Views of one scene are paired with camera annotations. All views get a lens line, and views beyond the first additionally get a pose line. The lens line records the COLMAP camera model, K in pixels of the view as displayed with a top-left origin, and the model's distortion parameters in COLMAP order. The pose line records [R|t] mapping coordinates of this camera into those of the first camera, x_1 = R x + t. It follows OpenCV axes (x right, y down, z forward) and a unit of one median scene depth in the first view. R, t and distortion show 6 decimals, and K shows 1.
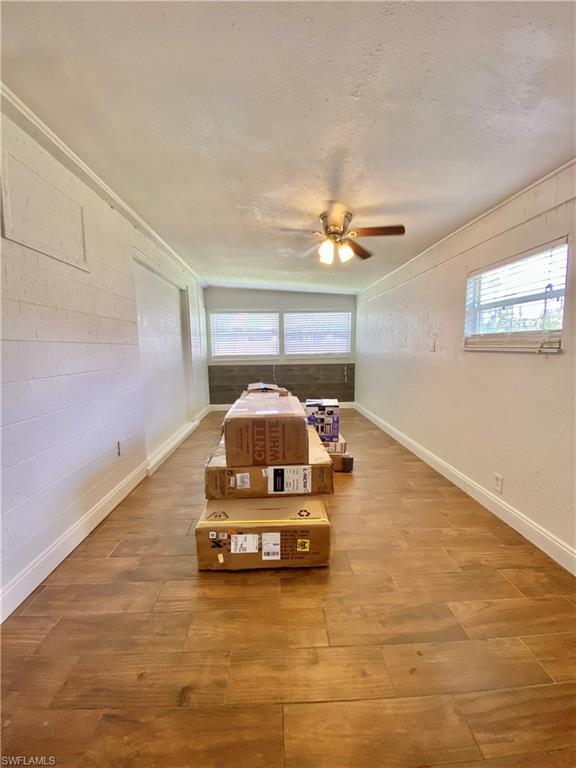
lens RADIAL K [[311.1, 0, 287.7], [0, 311.1, 387.3], [0, 0, 1]] dist [0.015044, -0.017653]
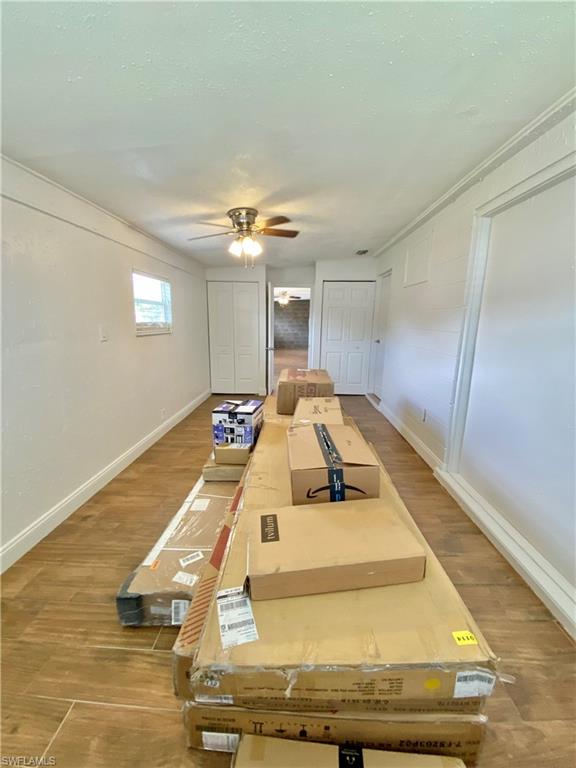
lens RADIAL K [[311.1, 0, 287.5], [0, 311.1, 385.3], [0, 0, 1]] dist [0.015044, -0.017653]
pose [[-0.996896, -0.017362, 0.076795, -0.083782], [0.008587, 0.945585, 0.325262, -0.299341], [-0.078263, 0.324911, -0.942501, 1.990502]]
